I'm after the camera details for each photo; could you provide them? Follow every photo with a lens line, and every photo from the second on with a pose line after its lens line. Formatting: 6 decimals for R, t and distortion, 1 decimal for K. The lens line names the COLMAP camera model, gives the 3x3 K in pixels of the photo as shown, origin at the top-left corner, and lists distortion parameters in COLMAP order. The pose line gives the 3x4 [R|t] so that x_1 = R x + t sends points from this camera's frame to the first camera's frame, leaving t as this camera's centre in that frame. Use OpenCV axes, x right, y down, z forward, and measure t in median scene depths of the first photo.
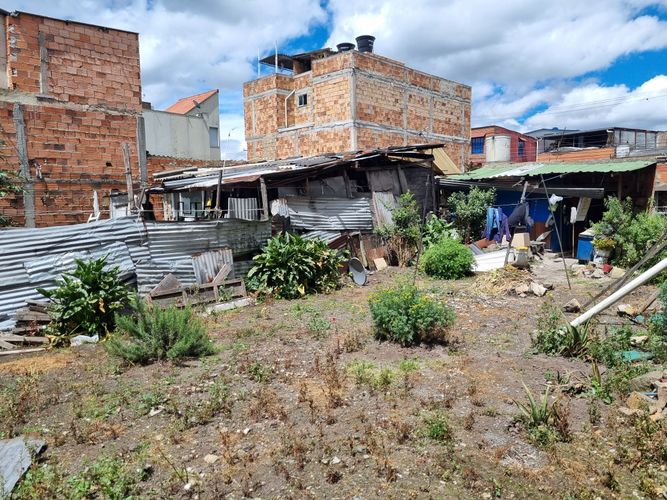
lens RADIAL K [[511.2, 0, 335.1], [0, 511.2, 249.4], [0, 0, 1]] dist [0.049156, -0.041873]
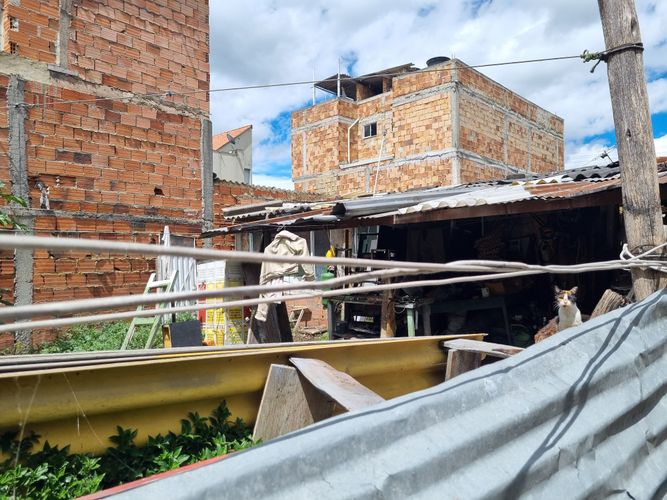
lens RADIAL K [[511.2, 0, 325.3], [0, 511.2, 252.7], [0, 0, 1]] dist [0.049156, -0.041873]
pose [[0.999986, 0.005004, 0.001691, -0.233715], [-0.004802, 0.994620, -0.103476, -0.029542], [-0.002200, 0.103467, 0.994630, 0.388150]]
